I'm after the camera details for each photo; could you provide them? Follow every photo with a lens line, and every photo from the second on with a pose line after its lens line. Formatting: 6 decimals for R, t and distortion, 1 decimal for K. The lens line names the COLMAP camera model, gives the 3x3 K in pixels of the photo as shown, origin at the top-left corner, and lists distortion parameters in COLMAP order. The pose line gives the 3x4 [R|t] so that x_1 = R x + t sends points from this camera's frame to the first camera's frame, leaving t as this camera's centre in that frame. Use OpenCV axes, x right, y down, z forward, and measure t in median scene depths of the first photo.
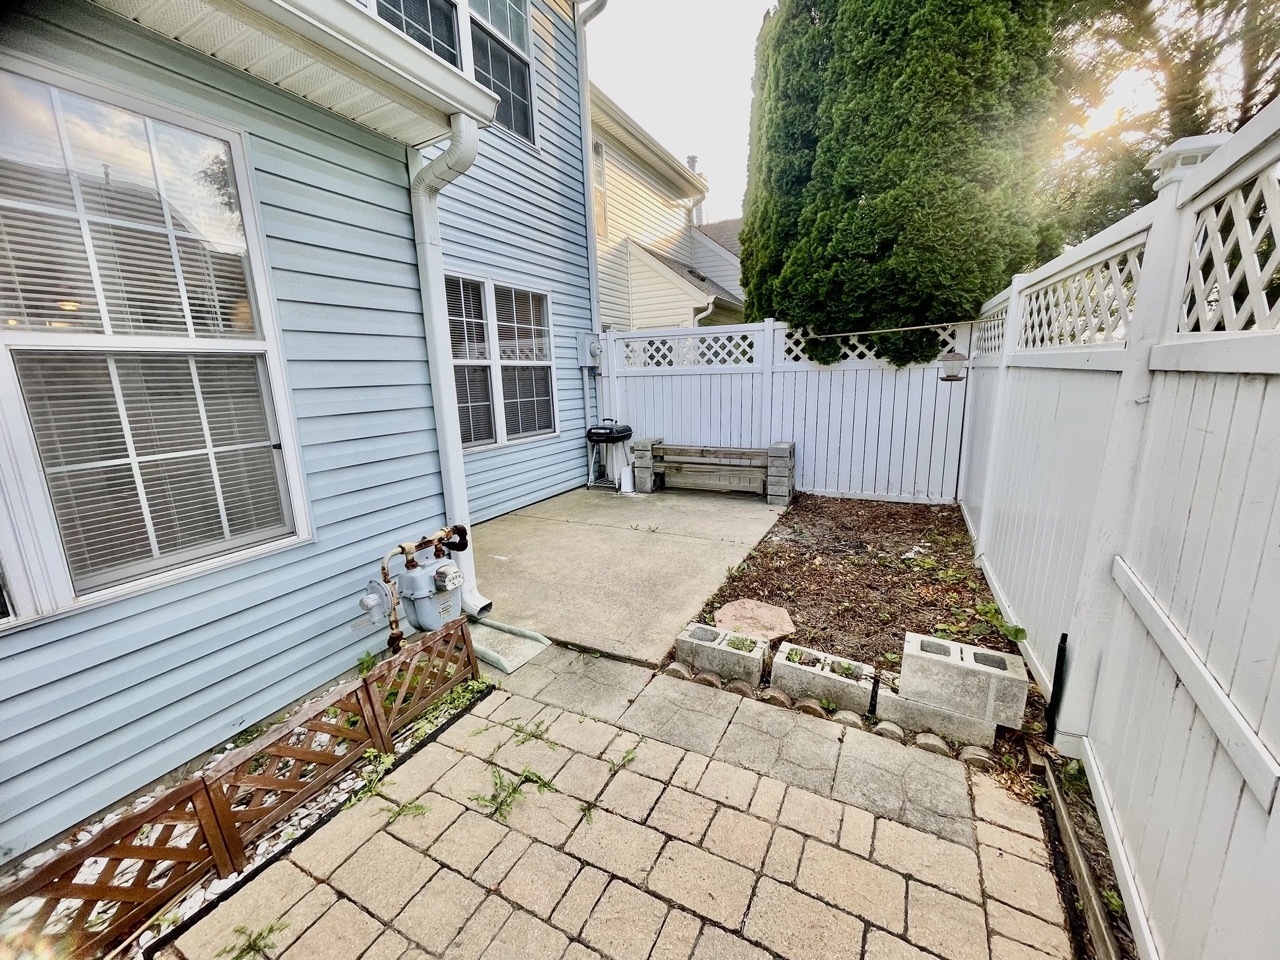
lens RADIAL K [[513.7, 0, 640.0], [0, 513.7, 480.0], [0, 0, 1]] dist [-0.000921, -0.000207]
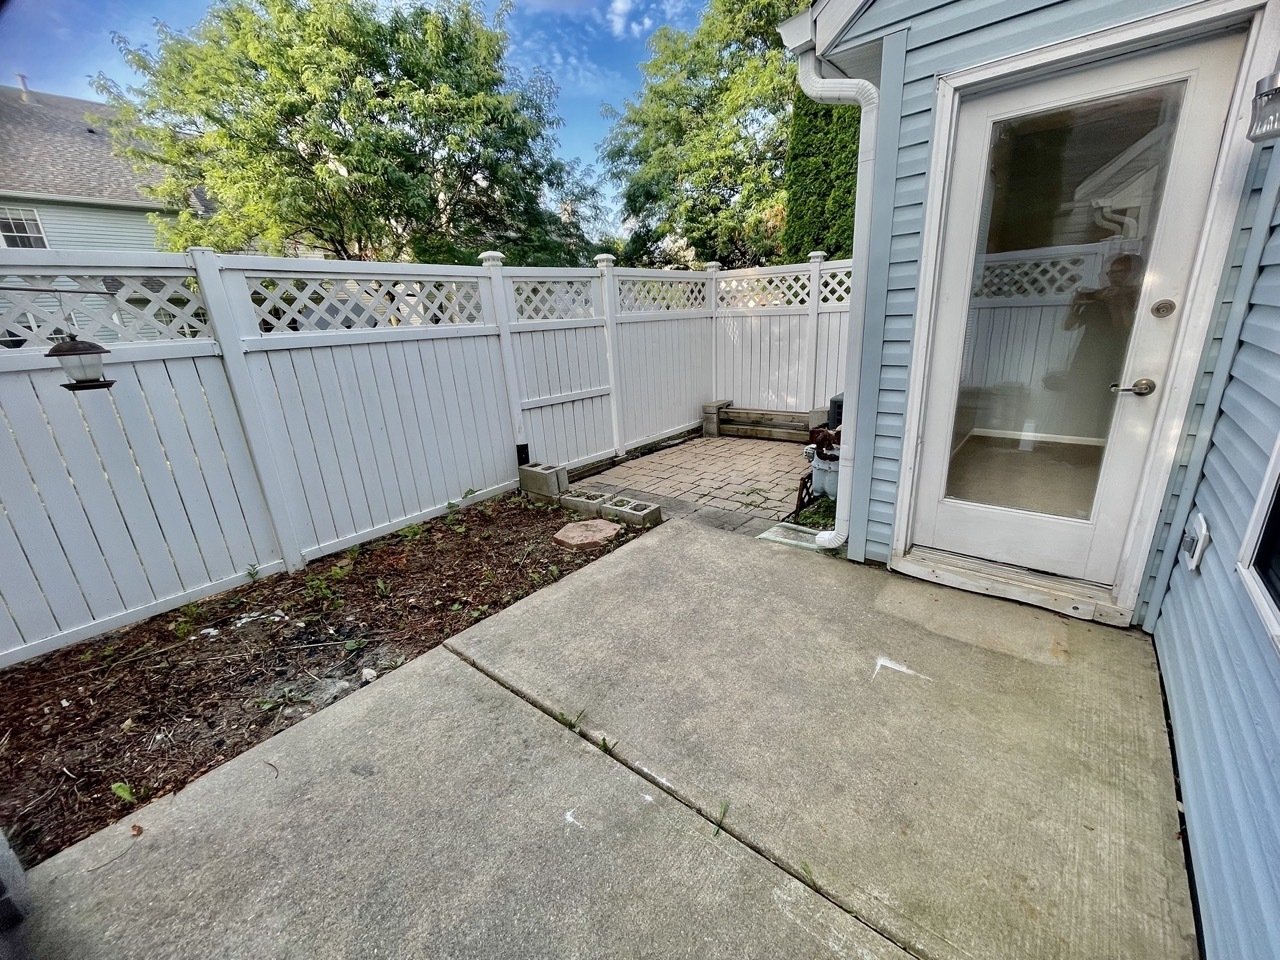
lens RADIAL K [[513.7, 0, 640.0], [0, 513.7, 480.0], [0, 0, 1]] dist [-0.000921, -0.000207]
pose [[-0.969627, 0.008909, 0.244427, -0.149702], [0.128725, 0.868328, 0.478995, -0.302359], [-0.207975, 0.495910, -0.843101, 1.411865]]
